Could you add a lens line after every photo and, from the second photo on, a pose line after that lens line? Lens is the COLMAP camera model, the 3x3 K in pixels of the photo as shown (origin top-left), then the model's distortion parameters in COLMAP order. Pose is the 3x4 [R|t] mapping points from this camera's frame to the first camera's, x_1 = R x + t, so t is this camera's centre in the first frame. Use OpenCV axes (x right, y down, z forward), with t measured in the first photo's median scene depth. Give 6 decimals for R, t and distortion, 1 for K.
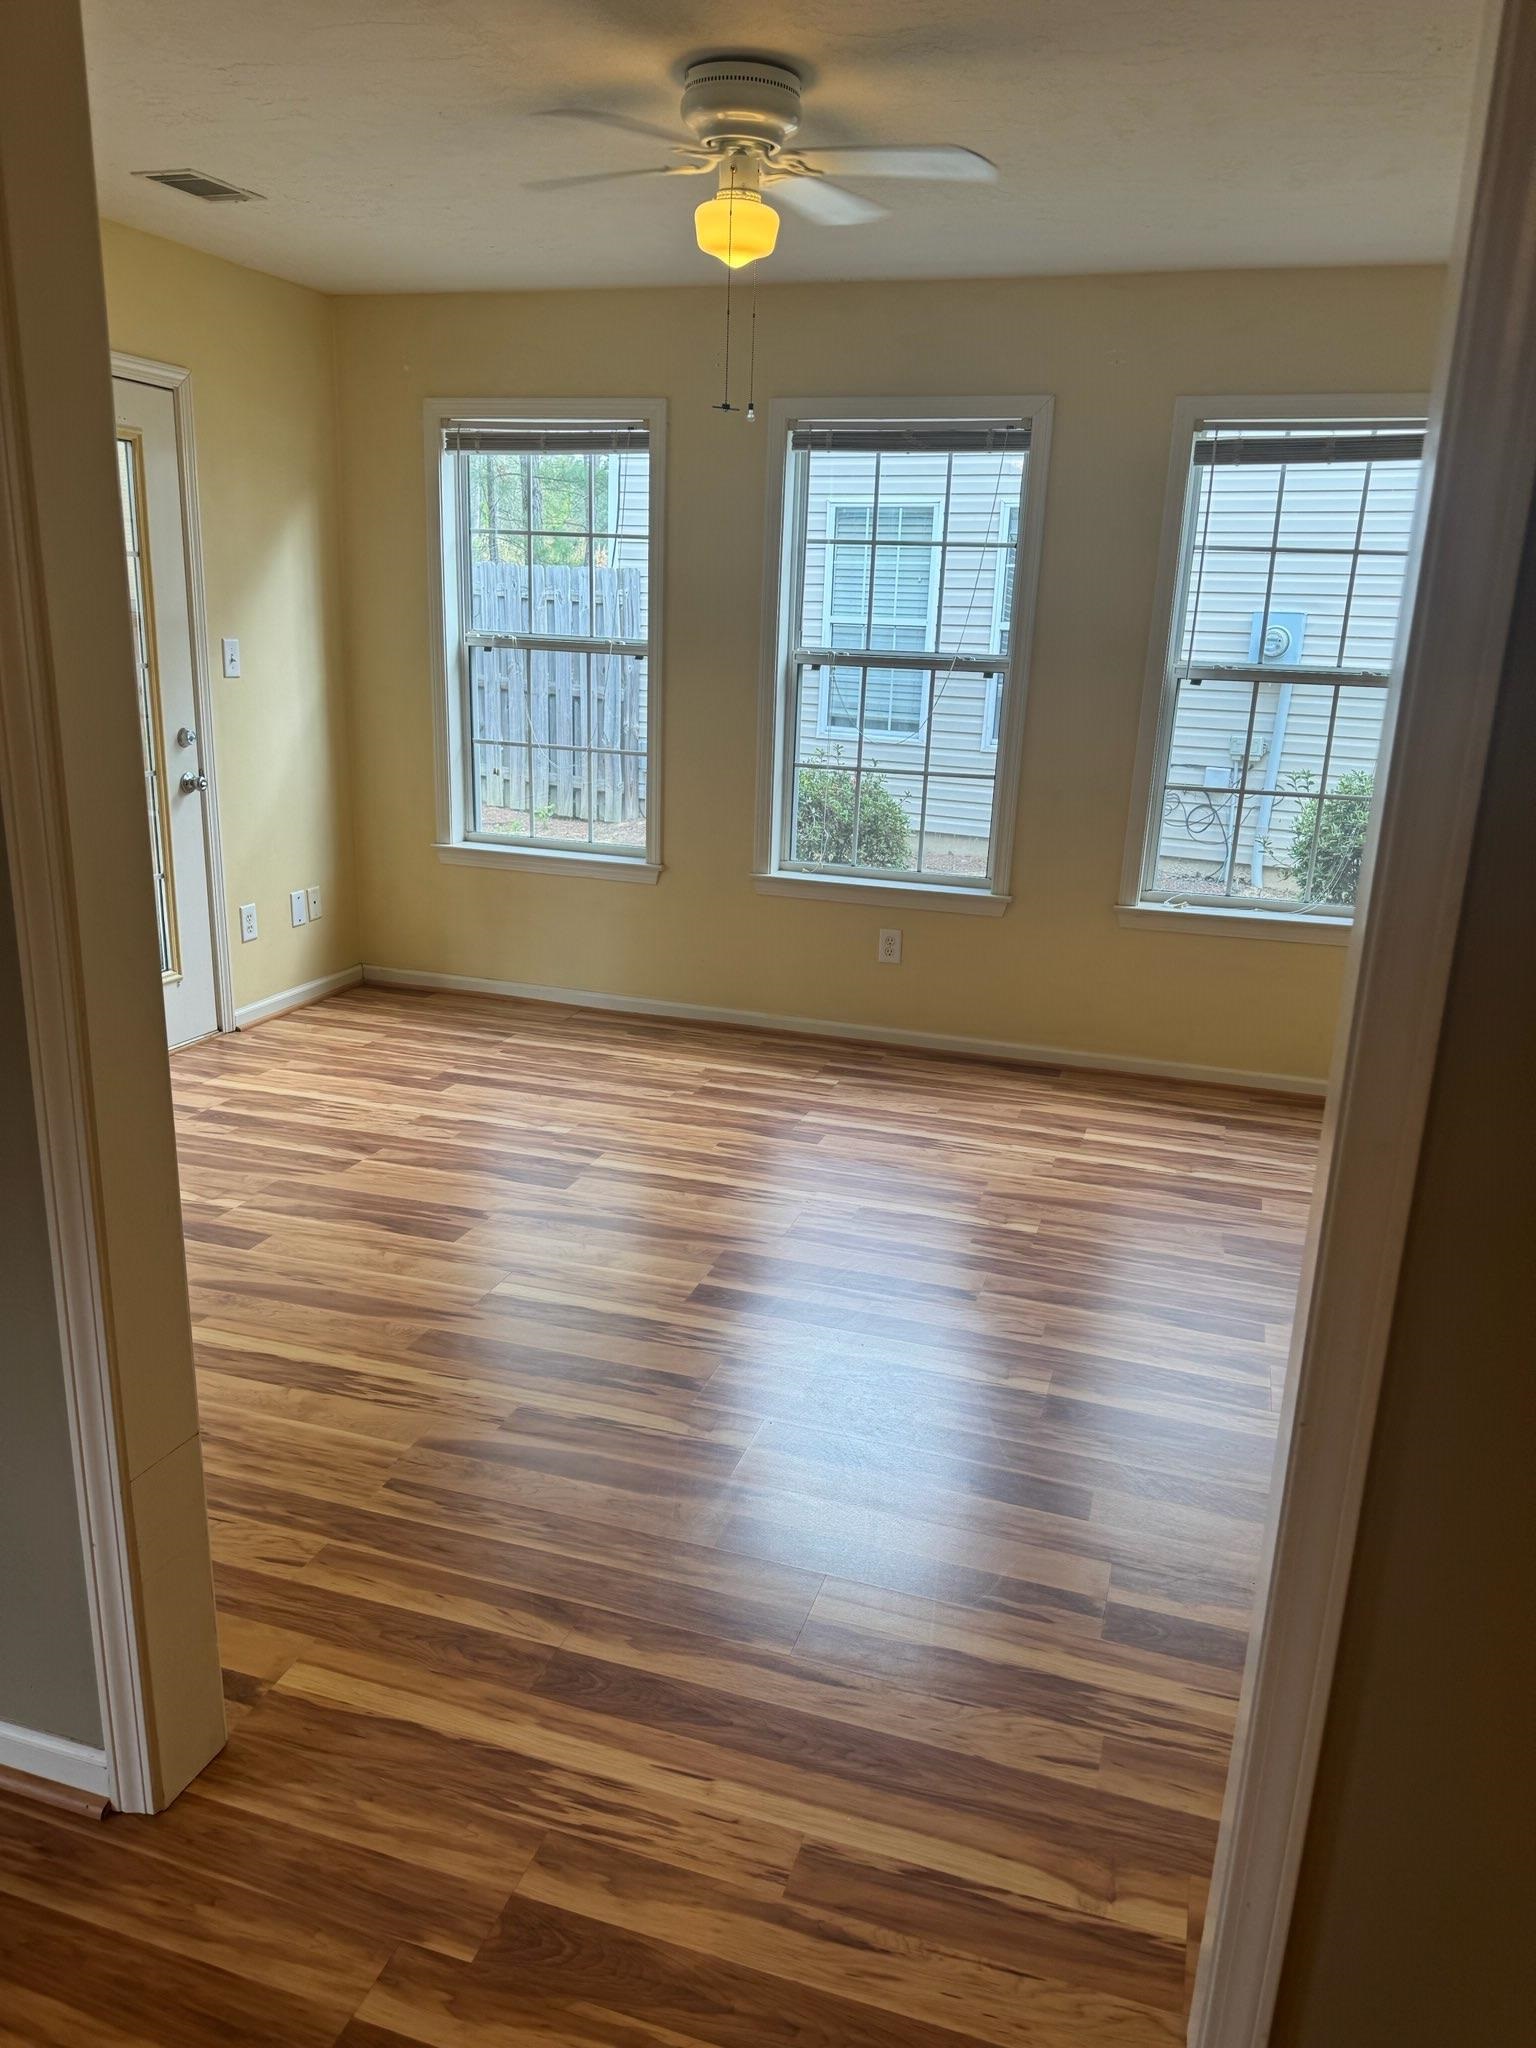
lens RADIAL K [[1497.3, 0, 793.9], [0, 1497.3, 1066.3], [0, 0, 1]] dist [0.005368, -0.001423]
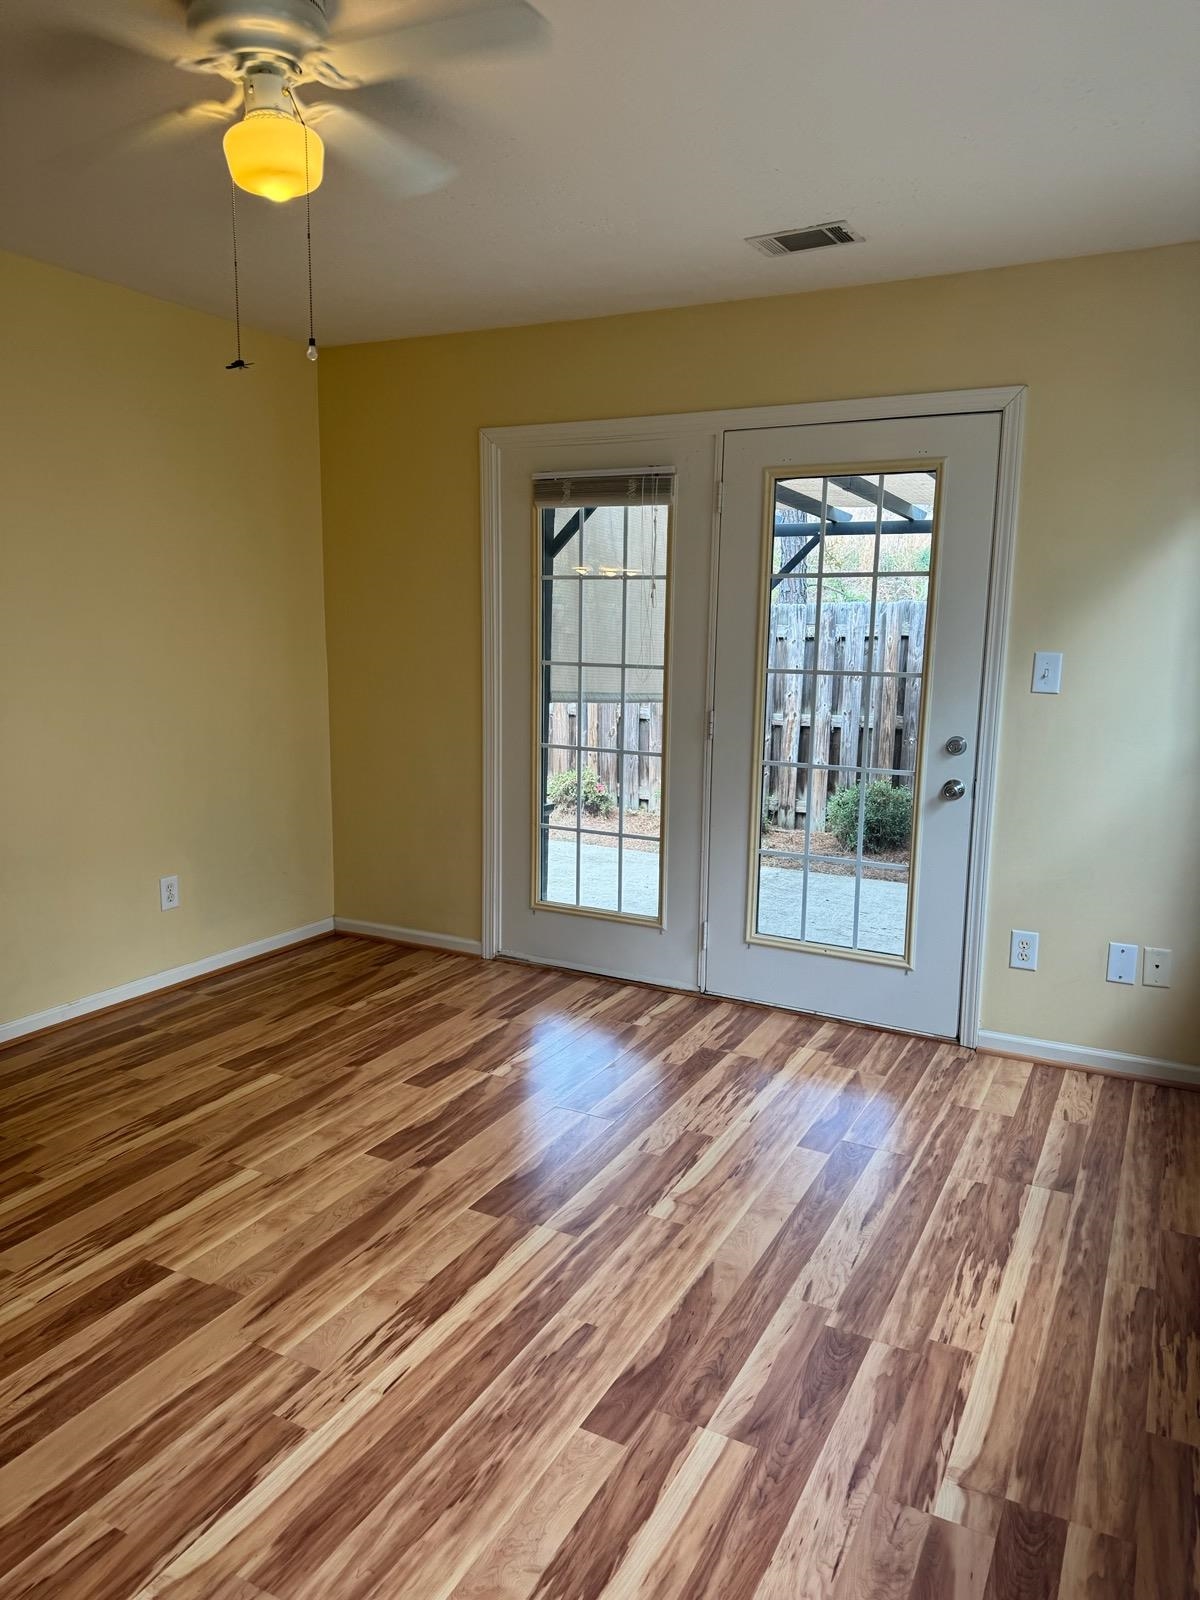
lens RADIAL K [[1121.1, 0, 600.0], [0, 1121.1, 800.0], [0, 0, 1]] dist [0.006661, -0.007095]
pose [[-0.189570, 0.118505, -0.974690, 0.420798], [-0.304789, 0.936549, 0.173147, -0.263877], [0.933363, 0.329898, -0.141423, 0.967451]]
